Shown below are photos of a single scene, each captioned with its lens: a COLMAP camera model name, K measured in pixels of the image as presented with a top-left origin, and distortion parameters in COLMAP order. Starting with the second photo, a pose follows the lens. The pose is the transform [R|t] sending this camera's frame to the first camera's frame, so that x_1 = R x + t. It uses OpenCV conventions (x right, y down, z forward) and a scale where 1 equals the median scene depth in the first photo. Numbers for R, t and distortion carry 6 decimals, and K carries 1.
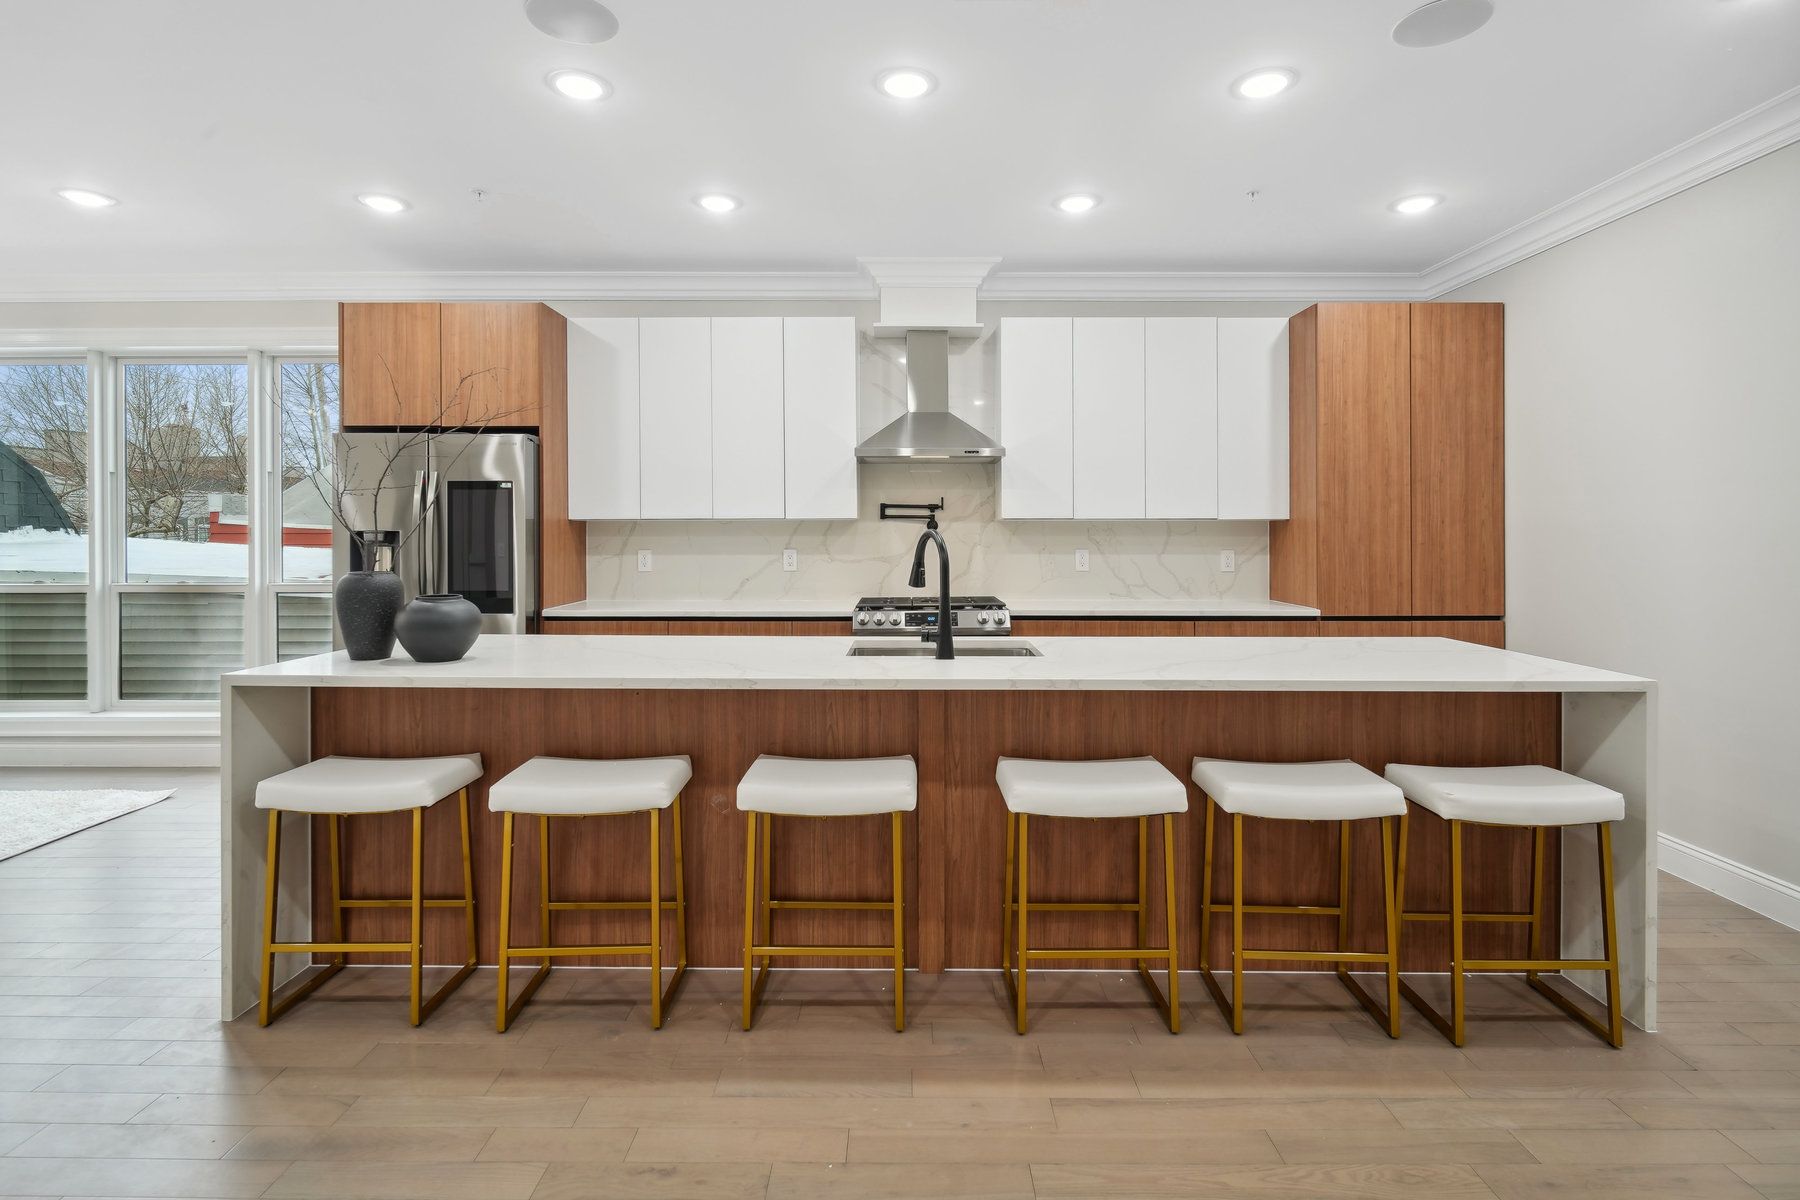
lens RADIAL K [[824.0, 0, 899.1], [0, 824.0, 582.2], [0, 0, 1]] dist [-0.006027, -0.000291]
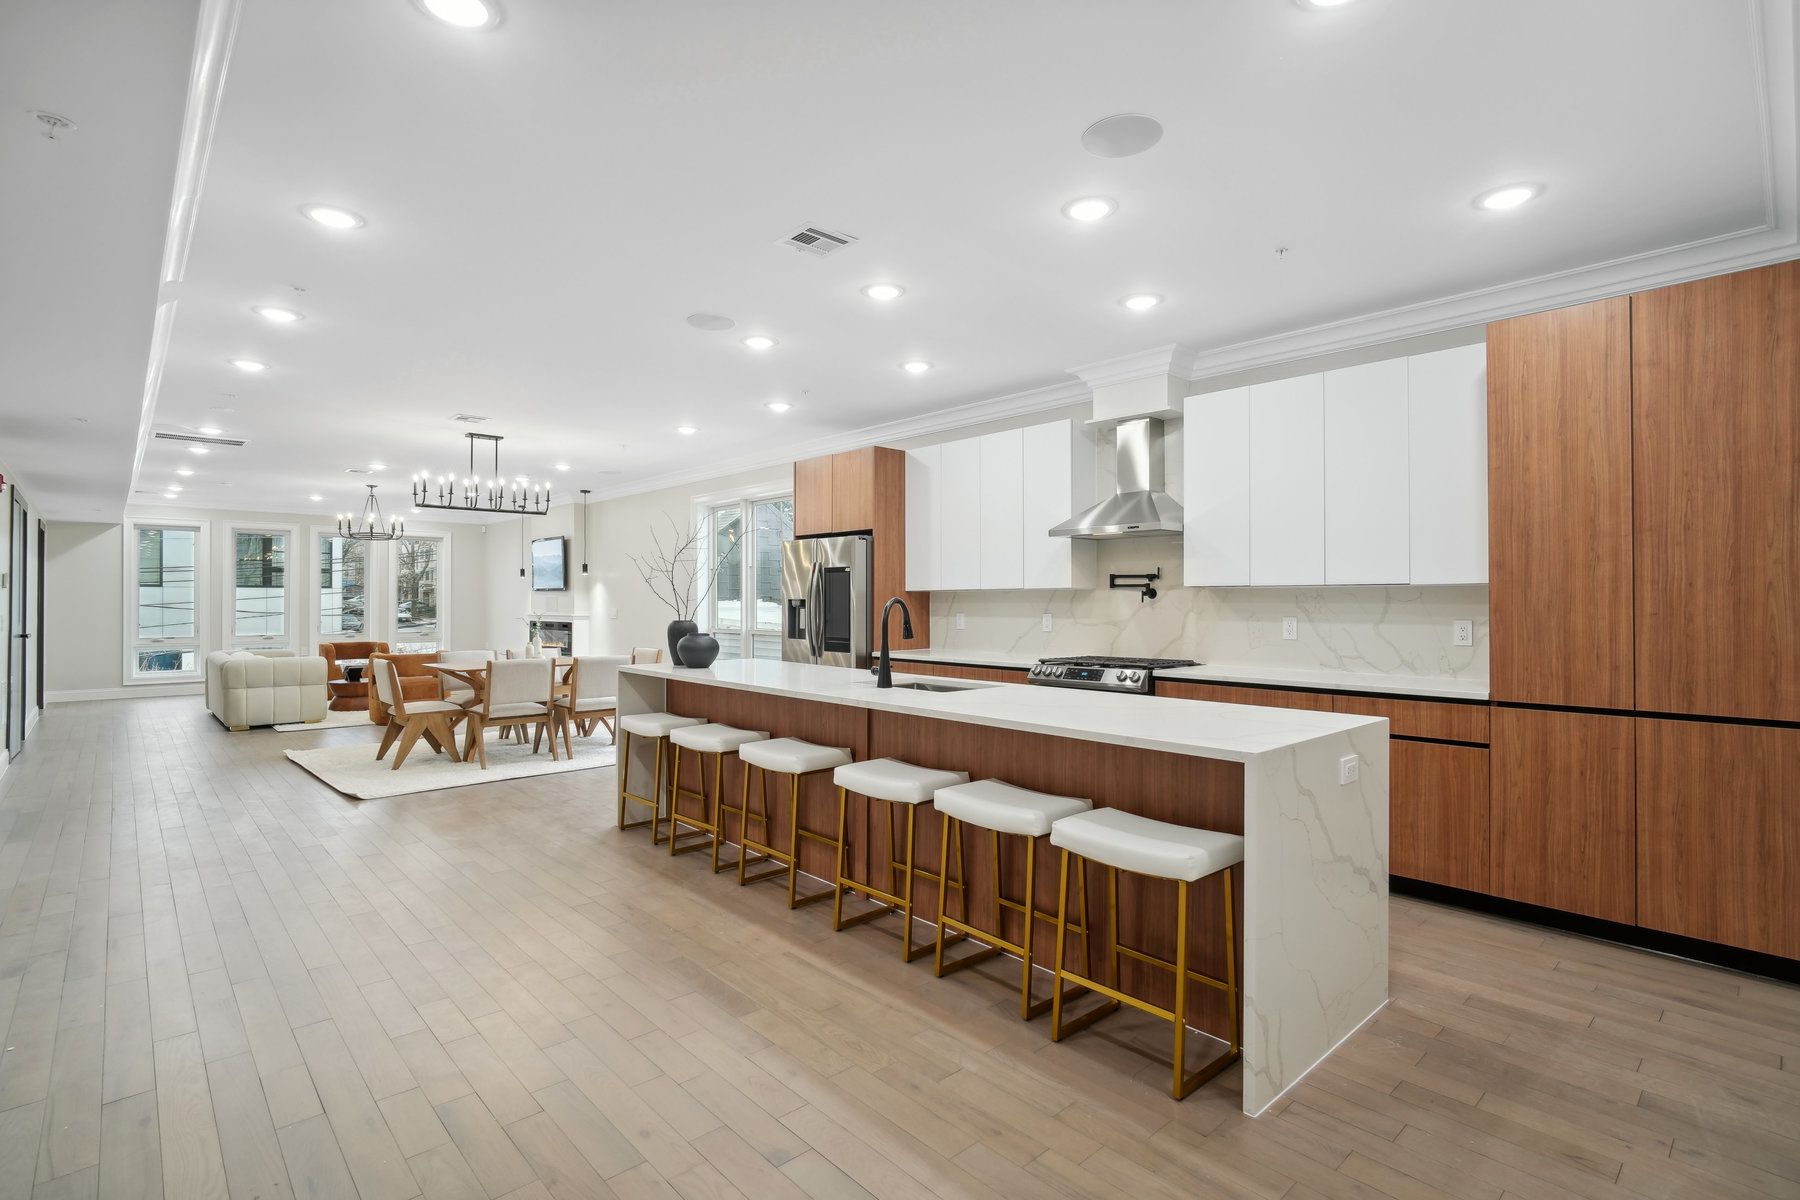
lens RADIAL K [[854.1, 0, 900.0], [0, 854.1, 600.0], [0, 0, 1]] dist [-0.004076, -0.000248]
pose [[0.680435, -0.000788, -0.732808, 0.735954], [-0.041348, 0.998365, -0.039466, -0.002017], [0.731641, 0.057154, 0.679290, -0.009200]]
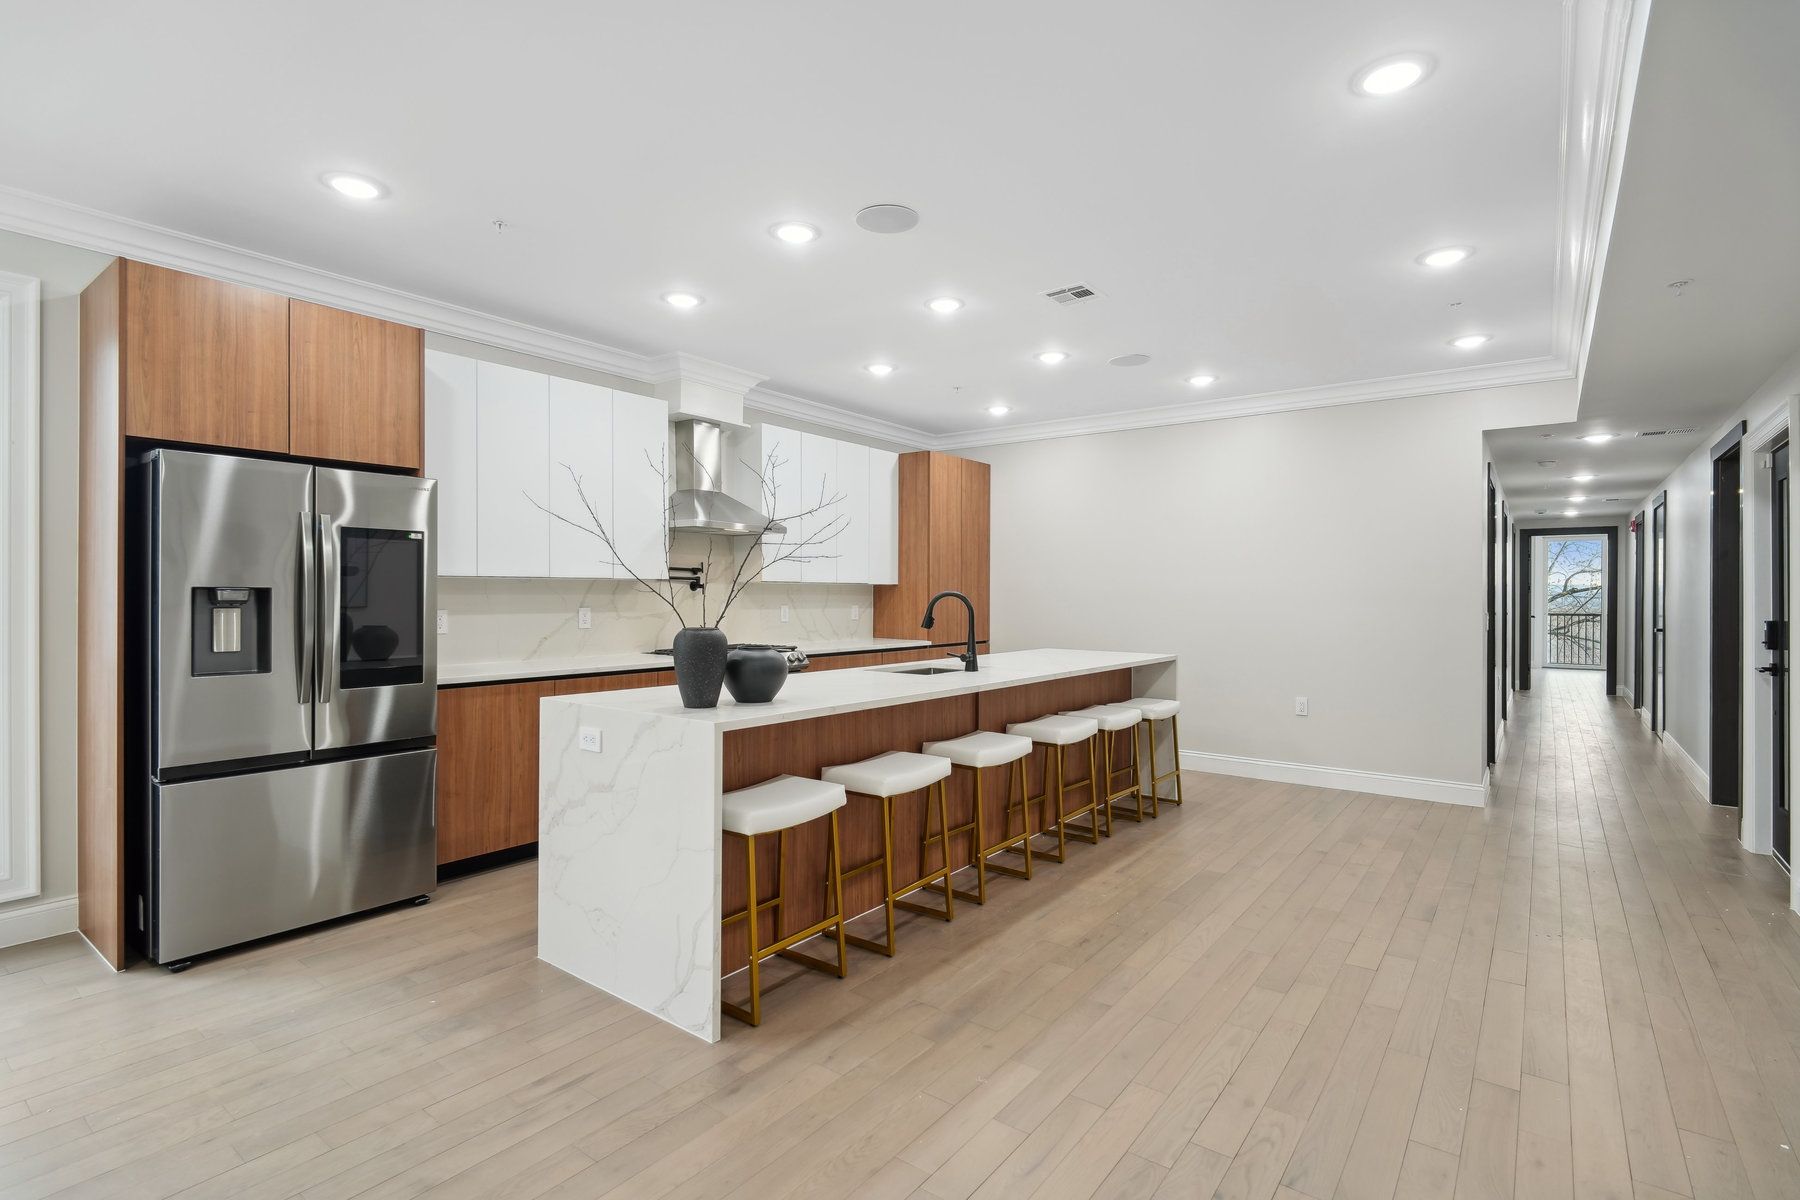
lens RADIAL K [[868.0, 0, 898.4], [0, 868.0, 587.5], [0, 0, 1]] dist [-0.002271, -0.000653]
pose [[0.595827, 0.008313, 0.803070, -0.877054], [0.042145, 0.998245, -0.041602, -0.004135], [-0.802006, 0.058633, 0.594431, 0.051848]]
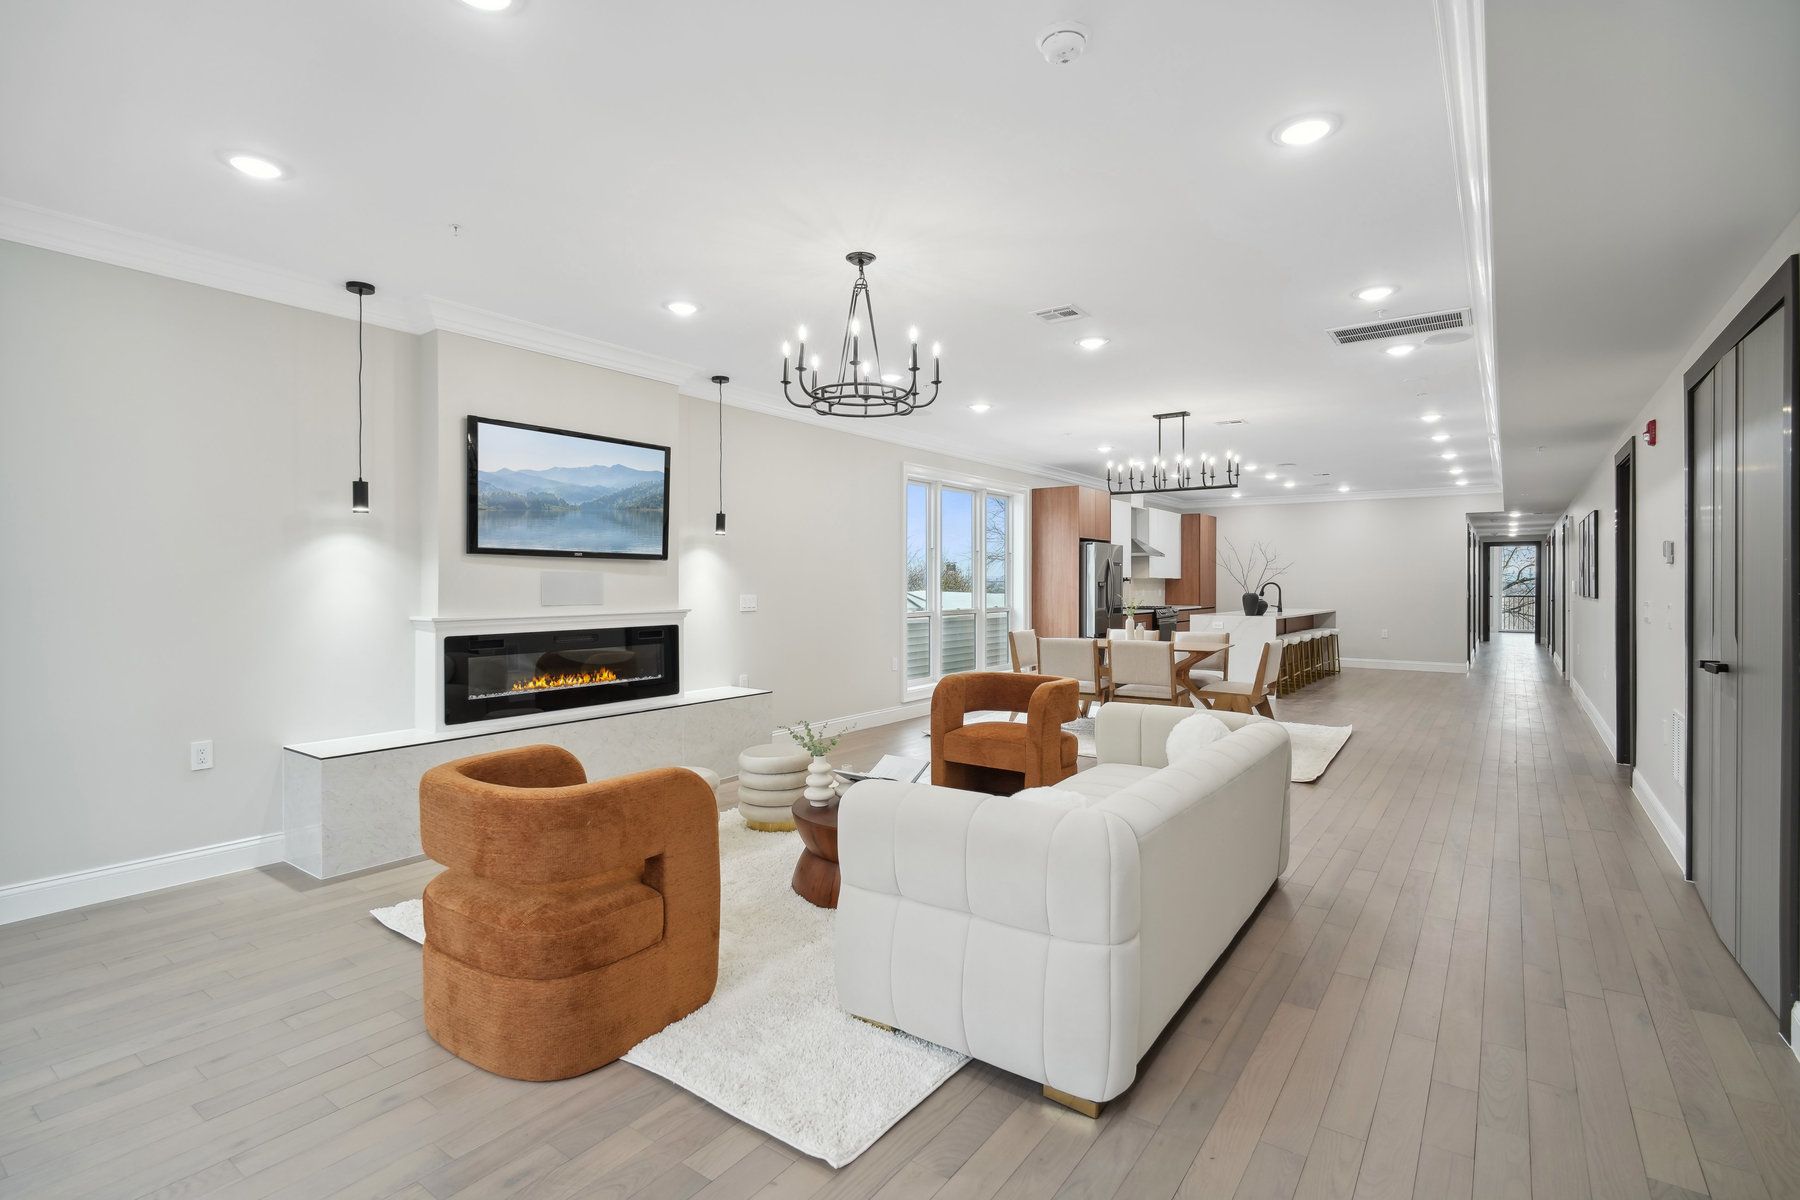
lens RADIAL K [[868.0, 0, 898.4], [0, 868.0, 587.5], [0, 0, 1]] dist [-0.002271, -0.000653]
pose [[0.573962, -0.002919, 0.818877, -3.018822], [0.047767, 0.998410, -0.029921, 0.002420], [-0.817488, 0.056289, 0.573189, 0.007605]]
